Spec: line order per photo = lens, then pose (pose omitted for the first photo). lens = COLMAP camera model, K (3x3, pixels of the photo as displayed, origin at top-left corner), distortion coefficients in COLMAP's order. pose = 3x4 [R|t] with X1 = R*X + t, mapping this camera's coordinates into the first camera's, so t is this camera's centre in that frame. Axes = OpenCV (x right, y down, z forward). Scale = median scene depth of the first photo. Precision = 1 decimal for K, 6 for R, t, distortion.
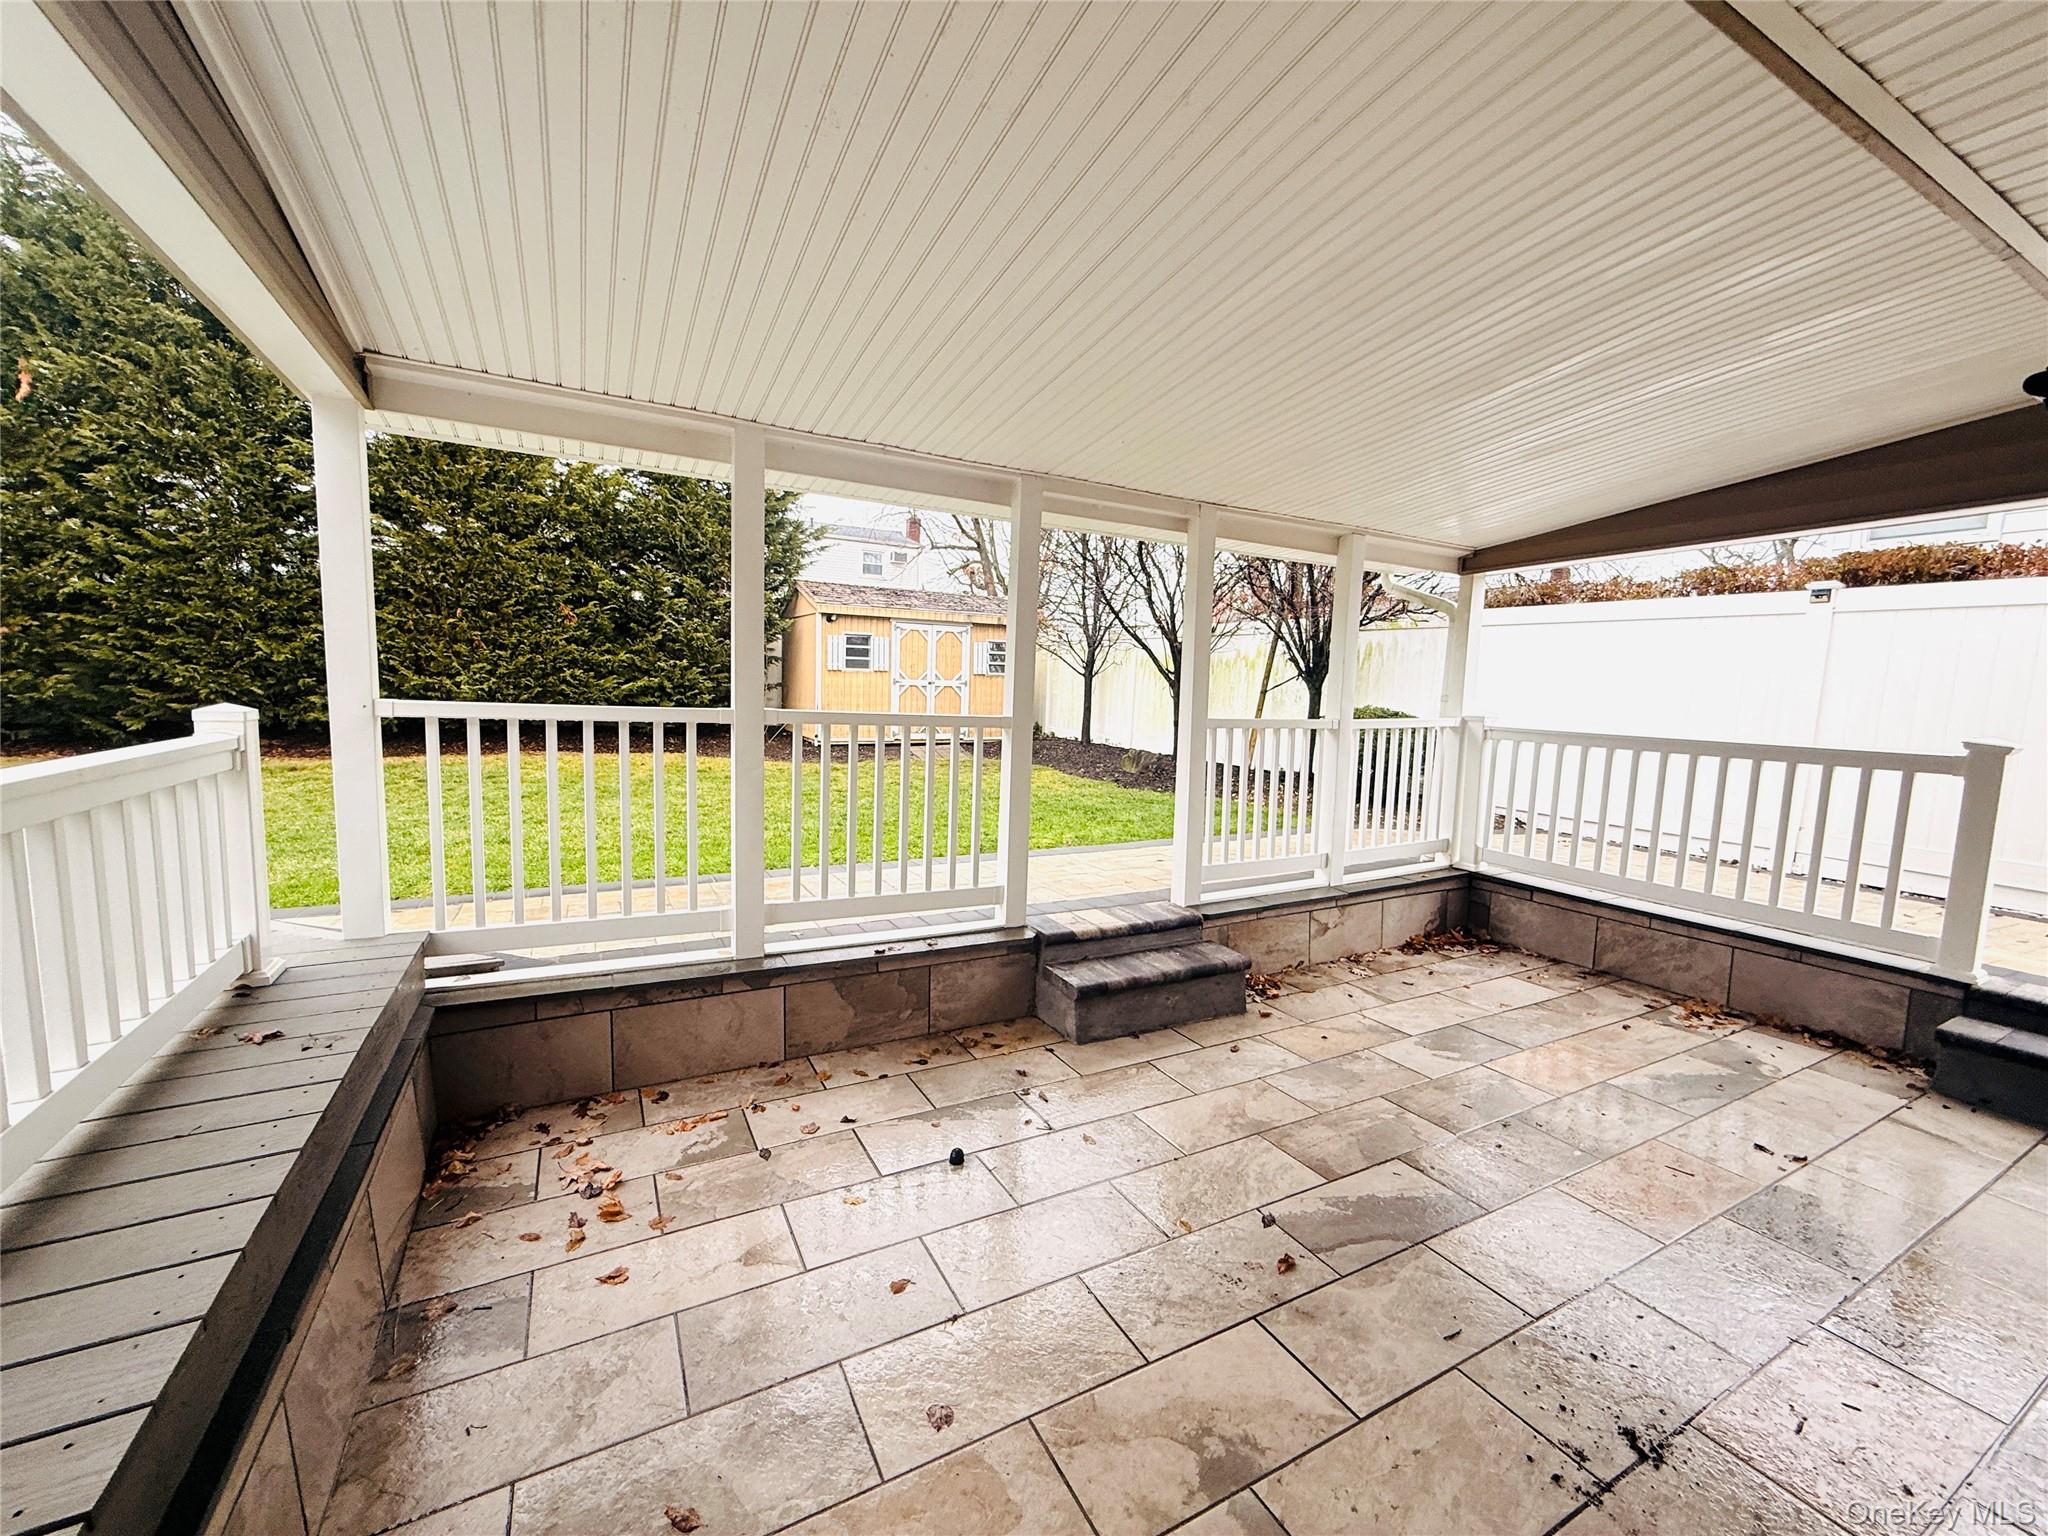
lens RADIAL K [[815.4, 0, 1024.0], [0, 815.4, 768.0], [0, 0, 1]] dist [-0.000382, 0.000024]
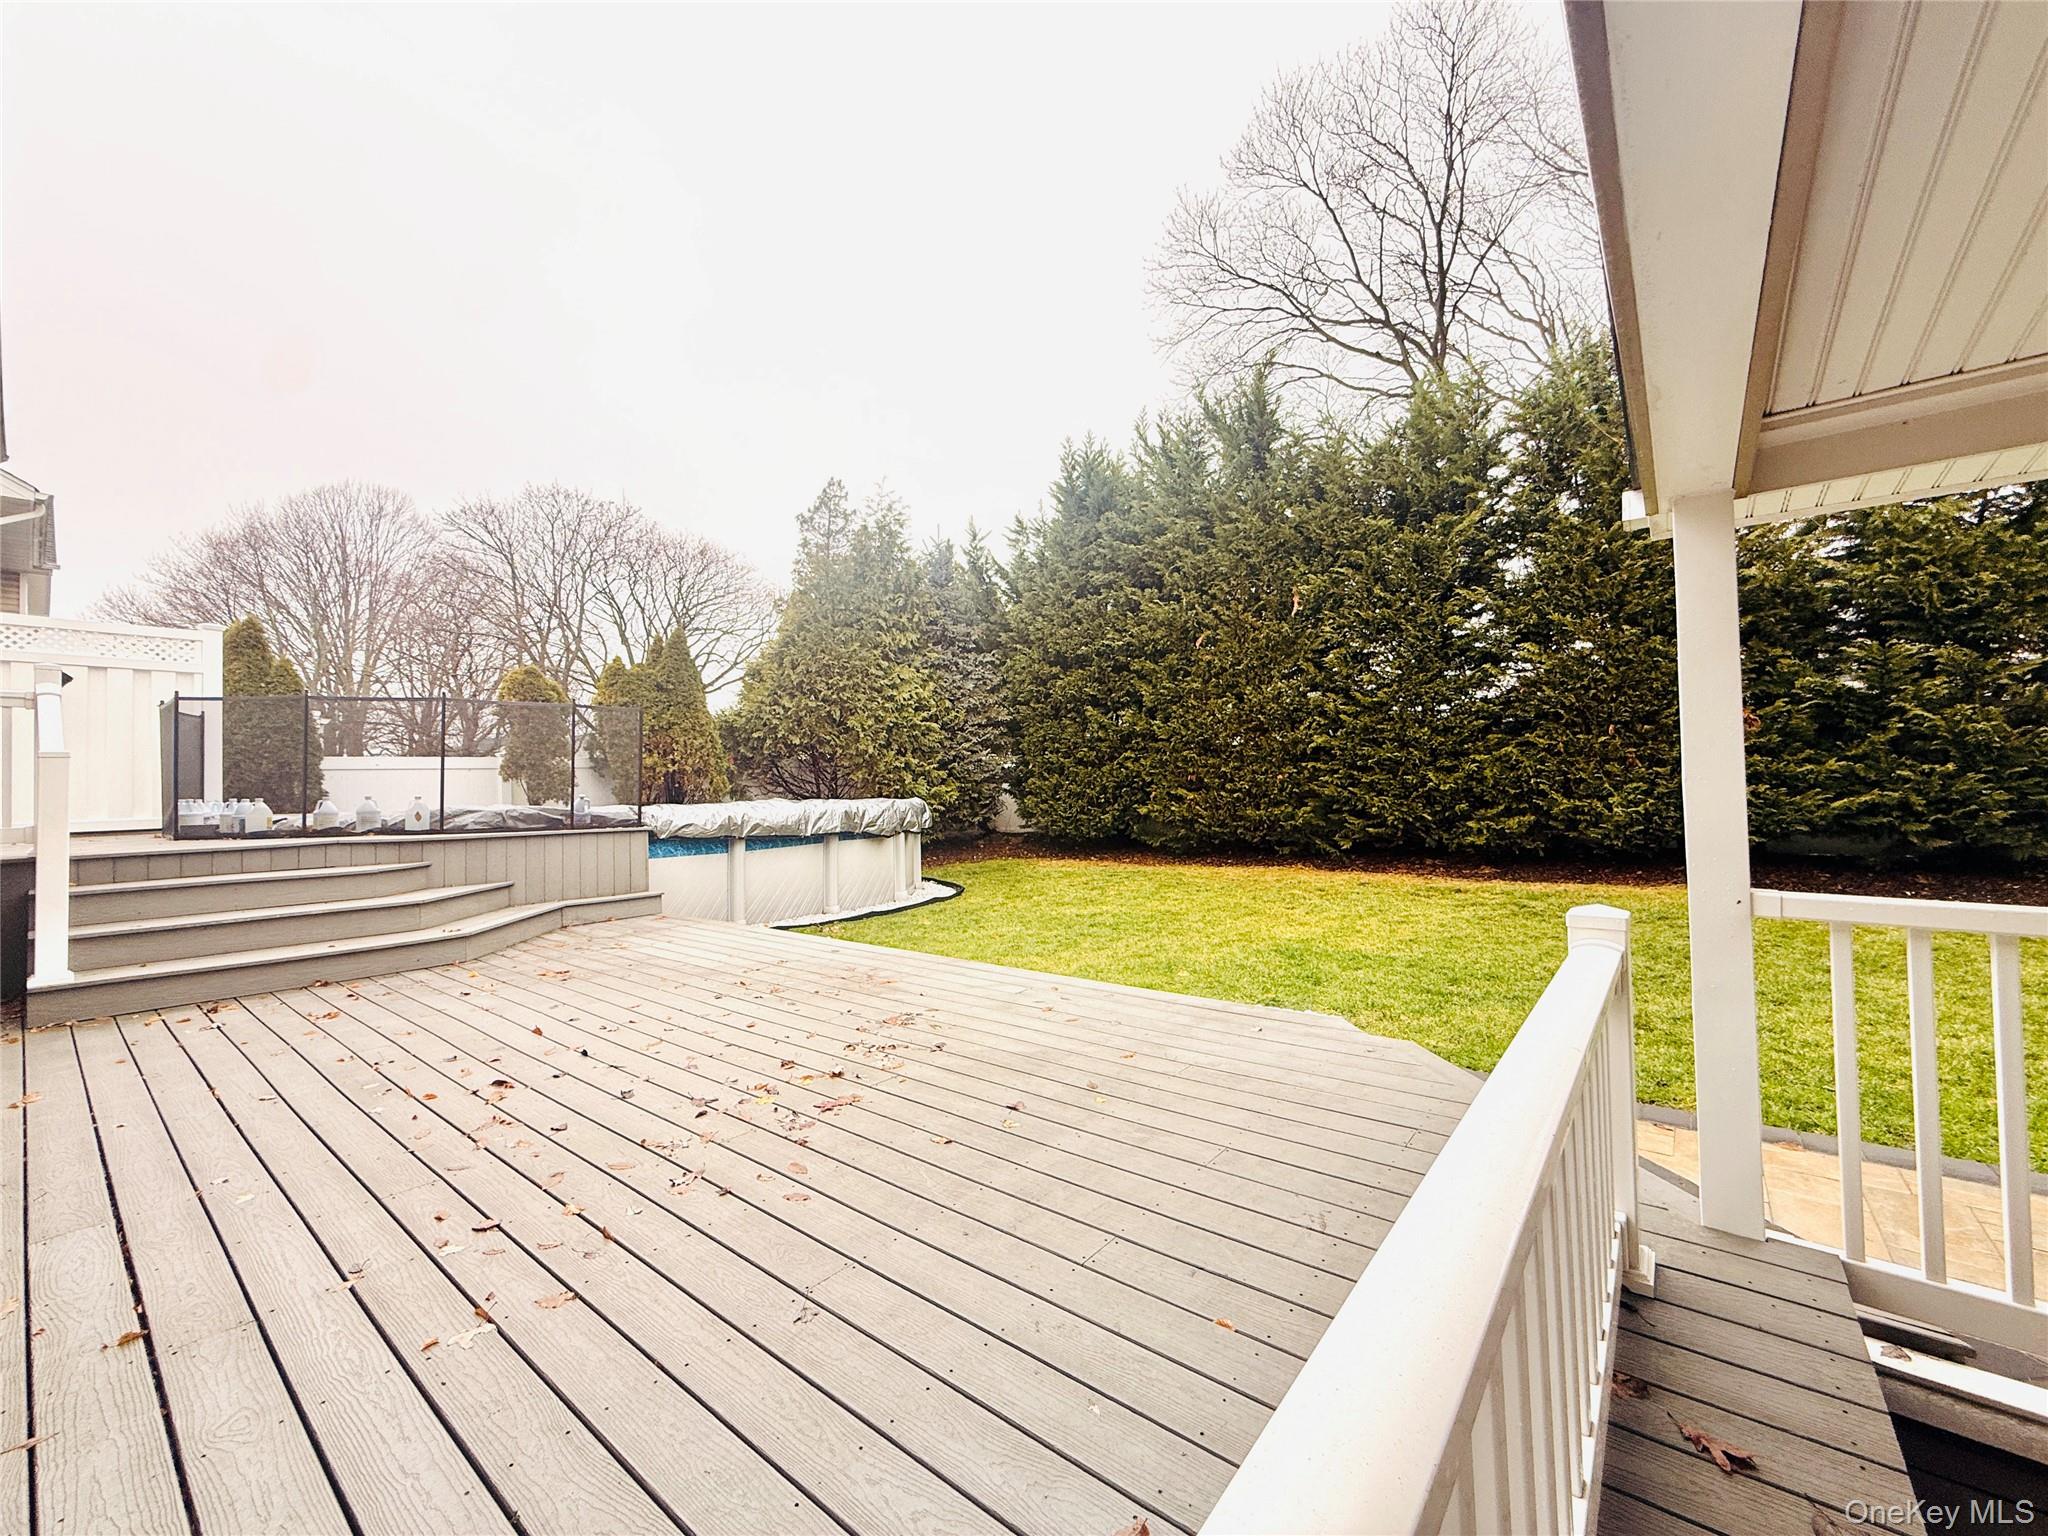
lens RADIAL K [[820.5, 0, 1024.0], [0, 820.5, 768.0], [0, 0, 1]] dist [-0.000822, -0.017532]
pose [[0.389305, -0.066879, -0.918678, -0.111342], [-0.054343, 0.993956, -0.095388, -0.024356], [0.919504, 0.087059, 0.383318, 0.042350]]
